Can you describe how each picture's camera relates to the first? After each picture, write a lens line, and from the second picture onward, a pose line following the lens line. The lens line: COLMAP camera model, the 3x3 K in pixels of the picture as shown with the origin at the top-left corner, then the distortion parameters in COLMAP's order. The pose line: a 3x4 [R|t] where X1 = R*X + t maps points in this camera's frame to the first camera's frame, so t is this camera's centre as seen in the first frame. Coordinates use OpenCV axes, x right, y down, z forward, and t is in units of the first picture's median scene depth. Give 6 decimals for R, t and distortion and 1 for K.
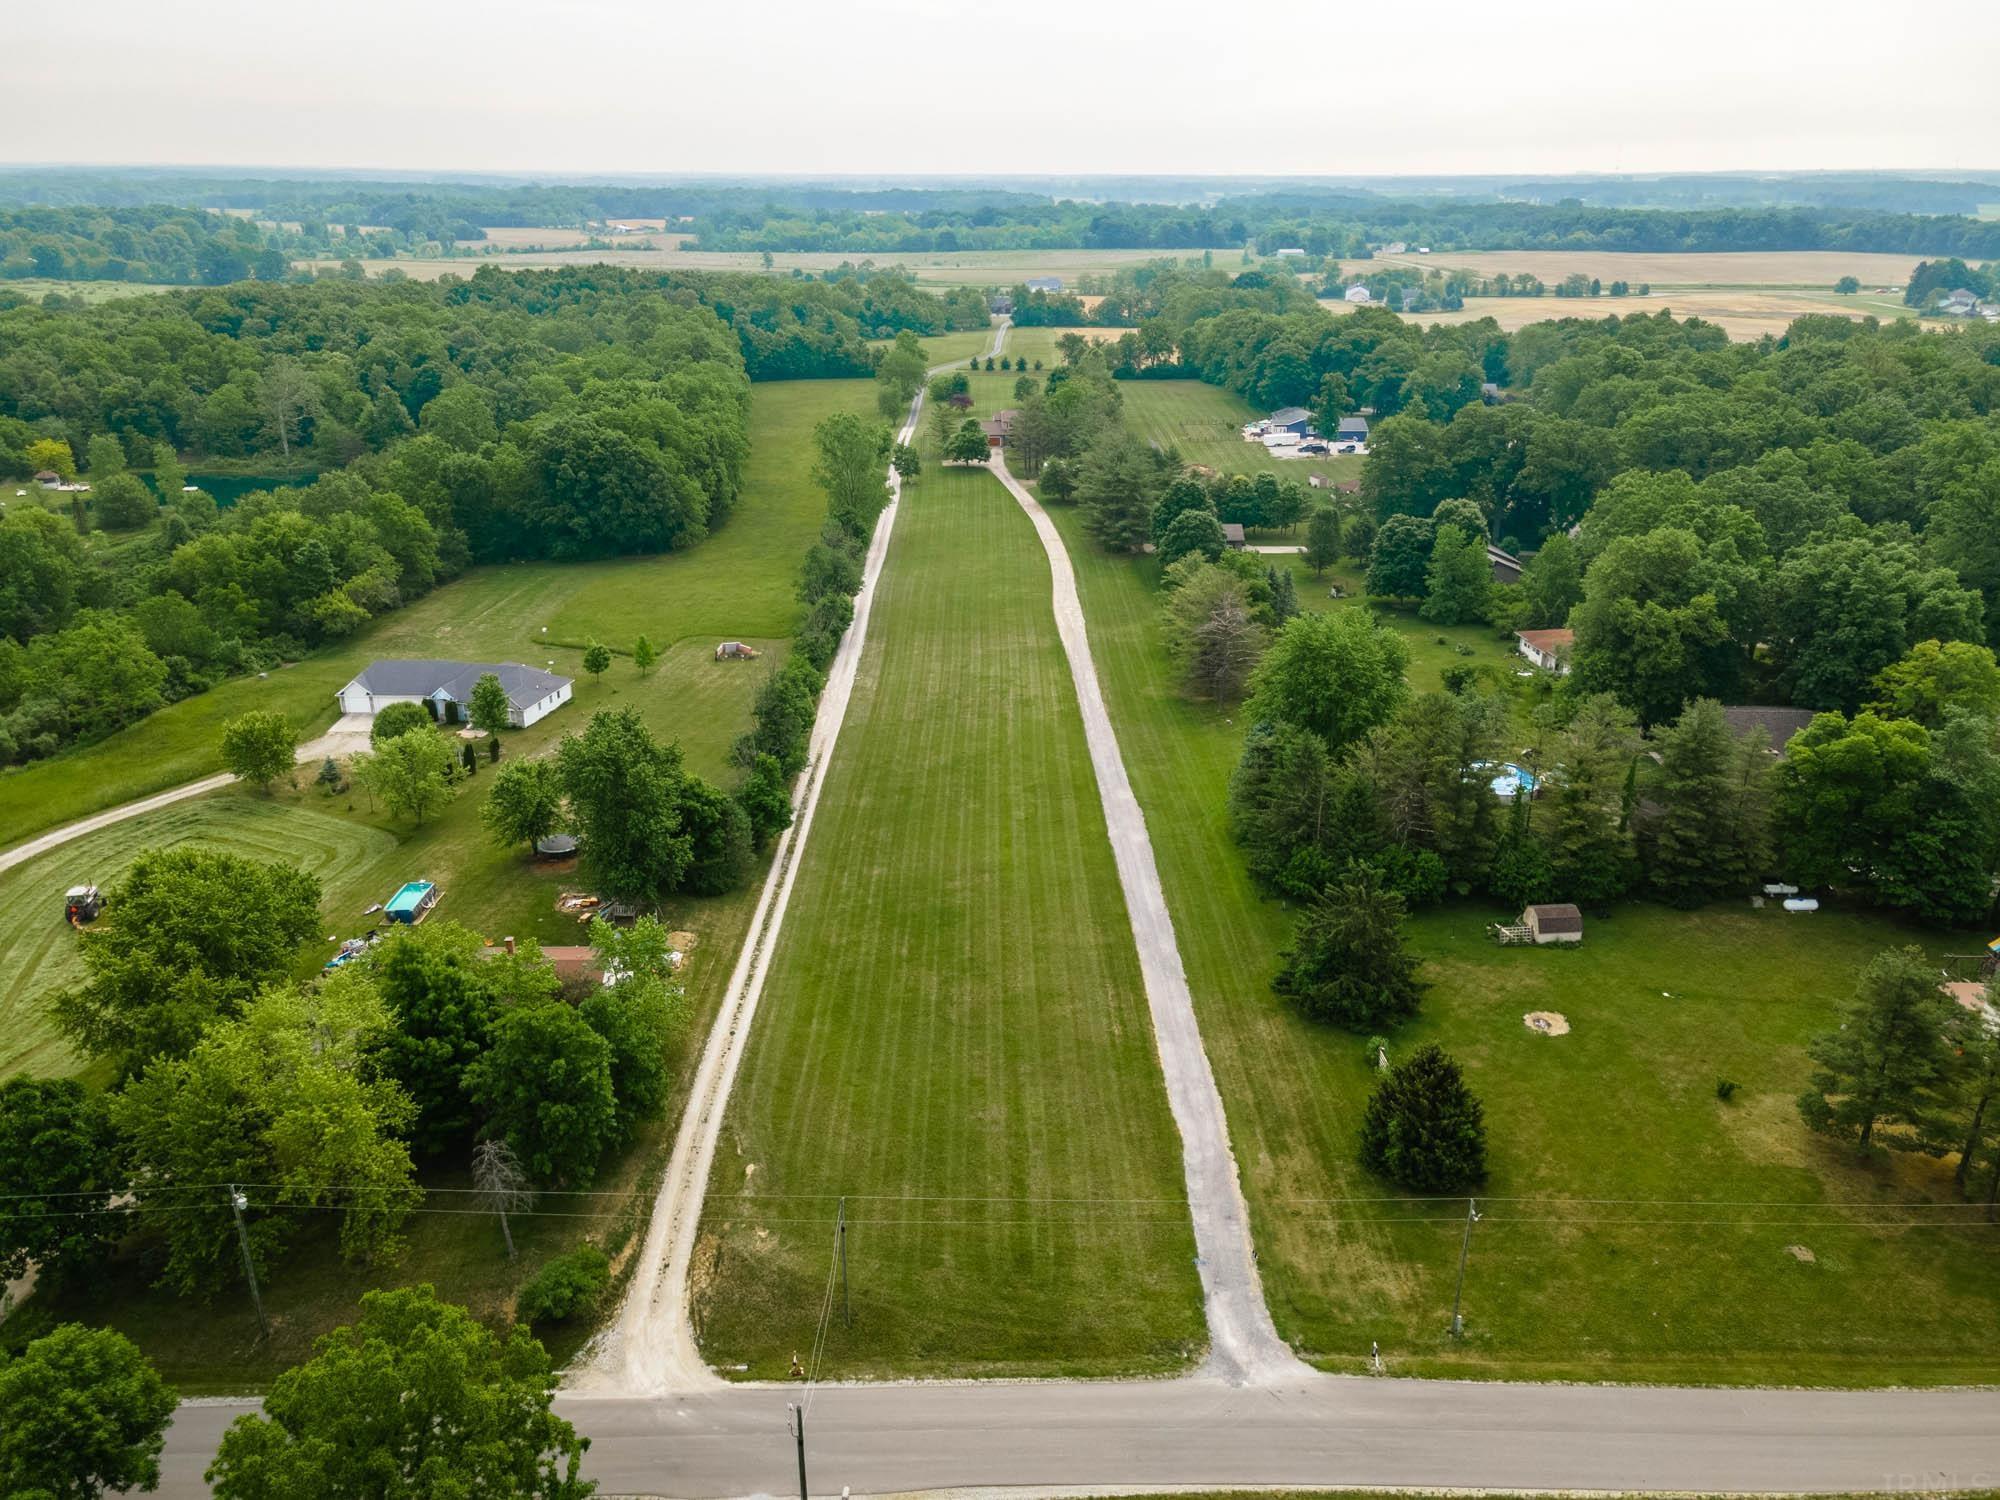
lens RADIAL K [[1434.7, 0, 997.6], [0, 1434.7, 779.7], [0, 0, 1]] dist [0.020735, 0.002148]
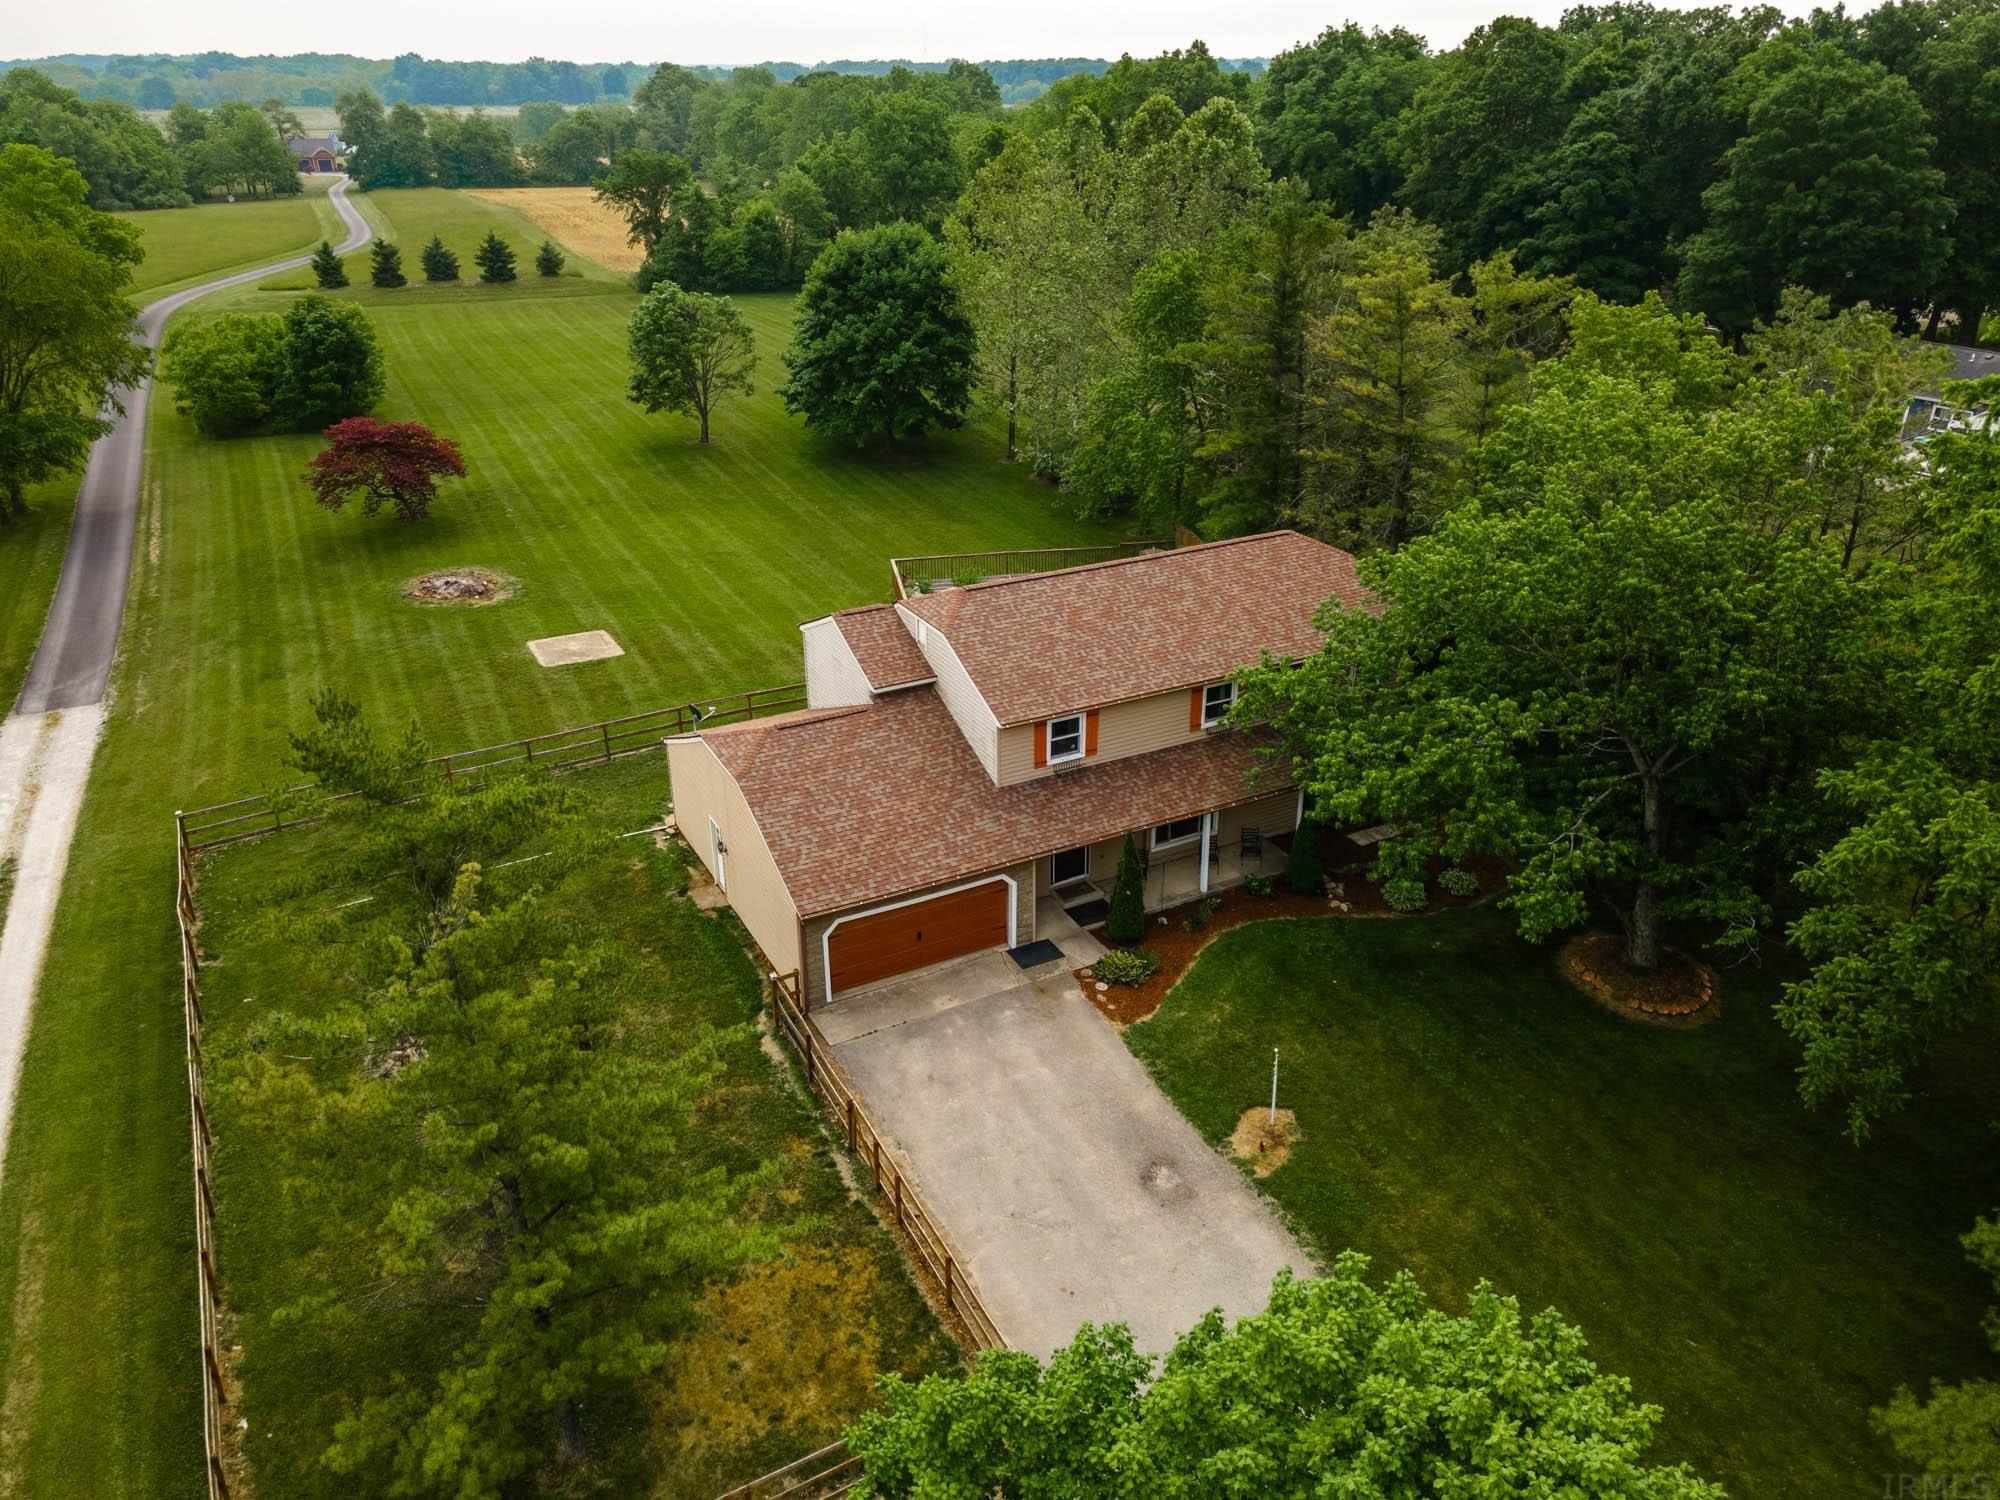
lens RADIAL K [[1455.6, 0, 1000.0], [0, 1455.6, 750.0], [0, 0, 1]] dist [0.010143, 0.073967]
pose [[0.901145, -0.191296, 0.389029, -0.015607], [0.177159, 0.981525, 0.072270, -0.102990], [-0.395666, 0.003794, 0.918386, 0.363819]]
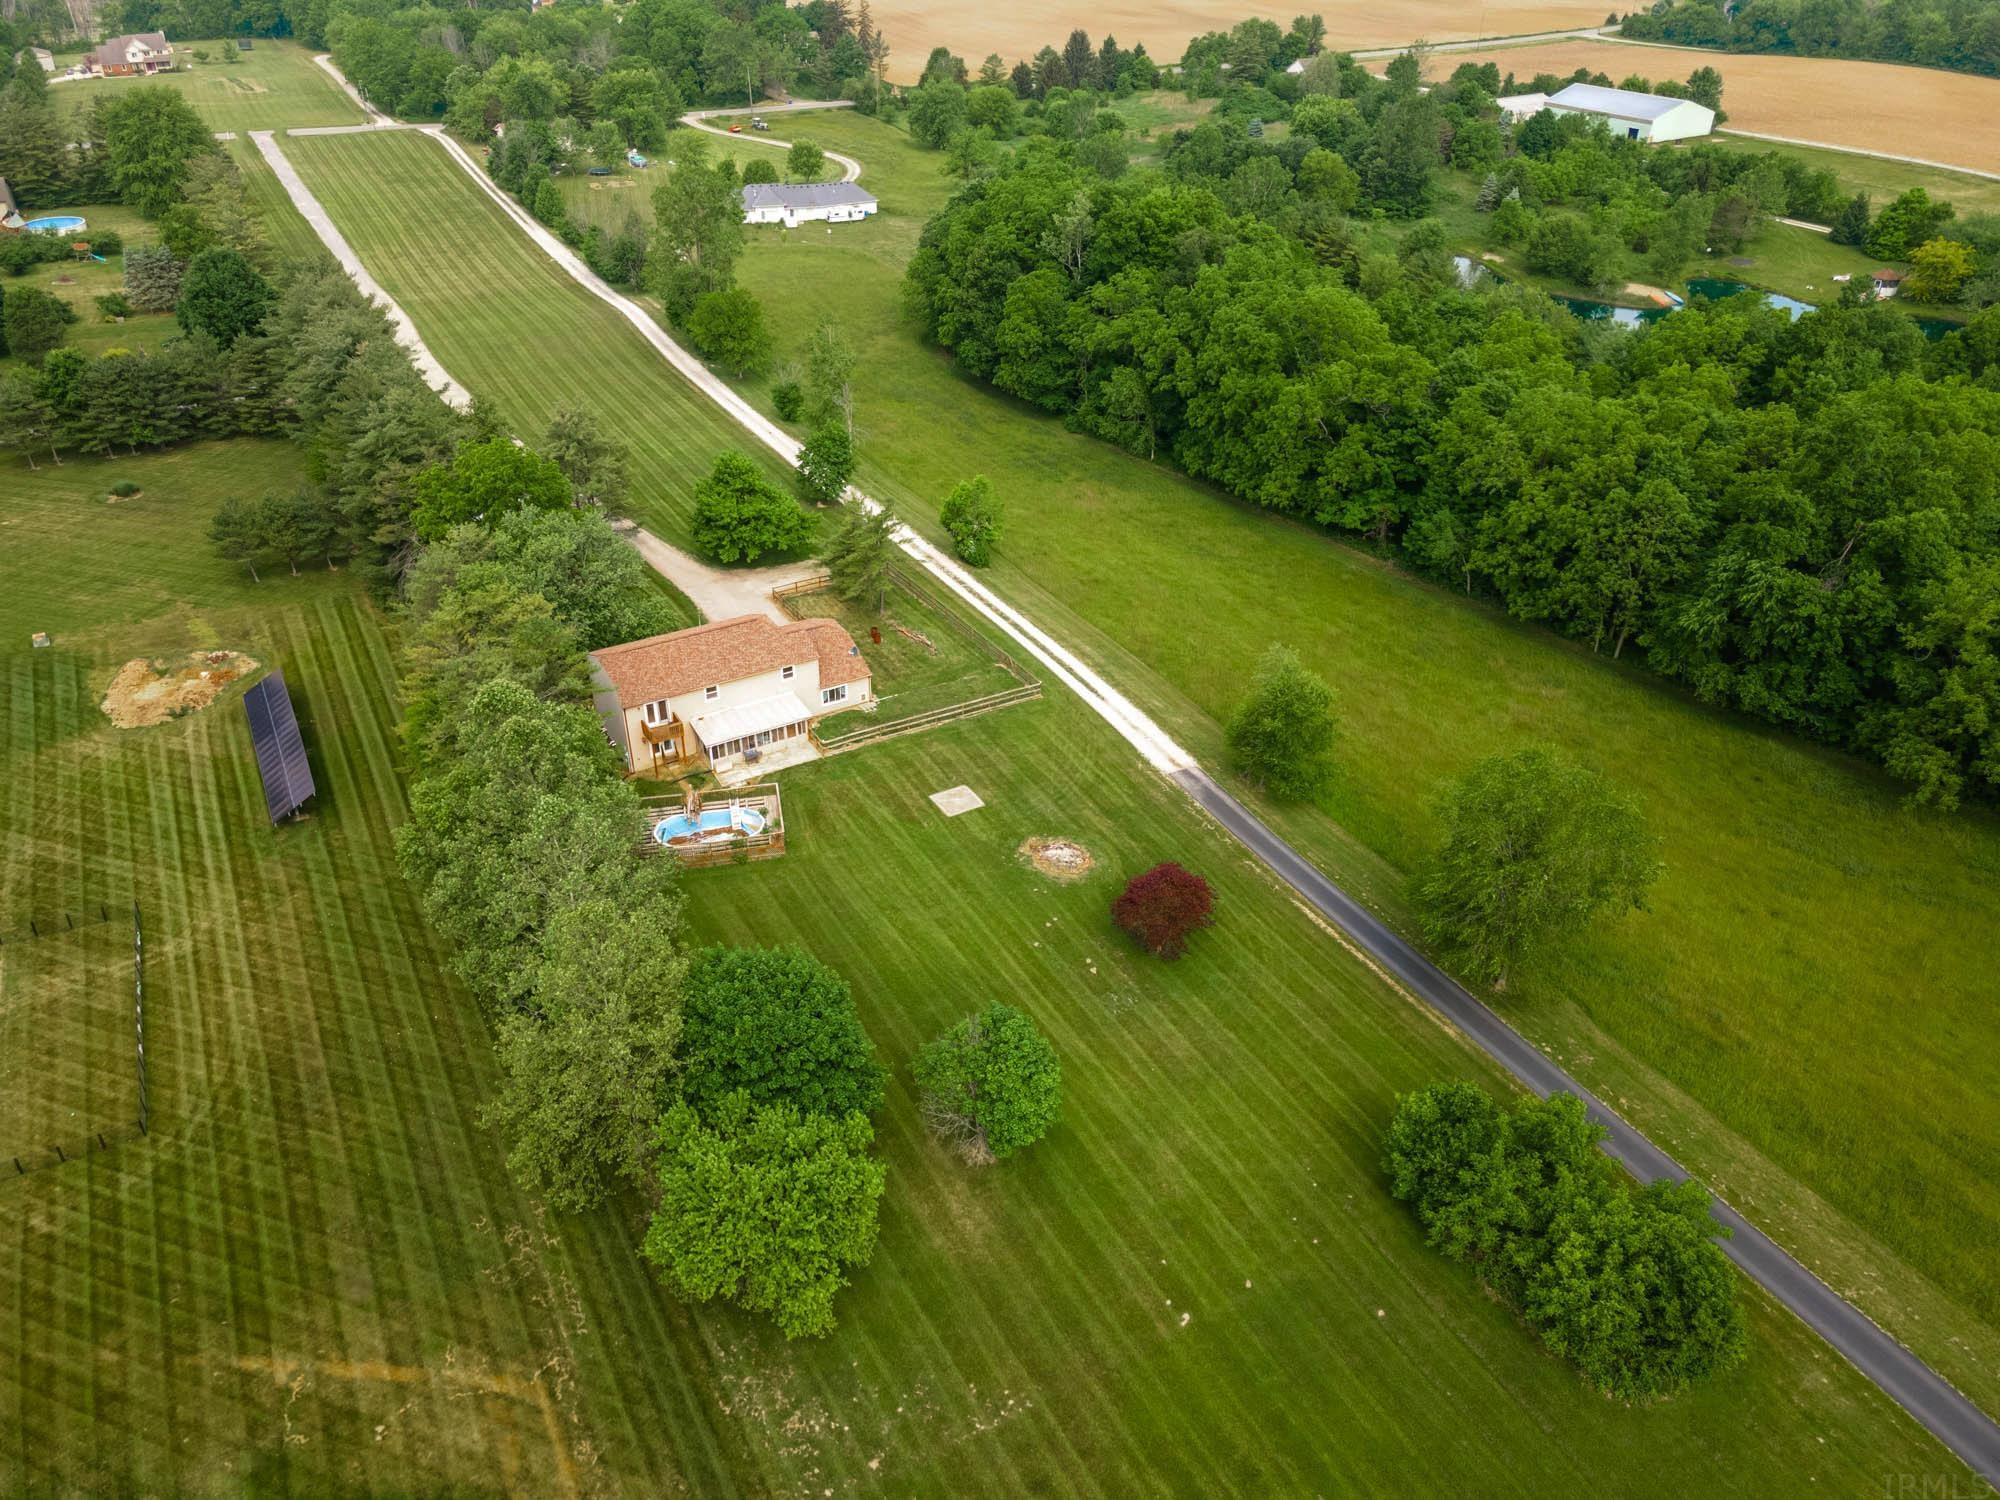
lens RADIAL K [[1455.1, 0, 996.9], [0, 1455.1, 745.1], [0, 0, 1]] dist [0.028887, 0.030118]
pose [[-0.886924, 0.243530, -0.392503, 0.038759], [-0.182661, 0.595558, 0.782269, -0.207960], [0.424264, 0.765508, -0.483732, 0.491779]]
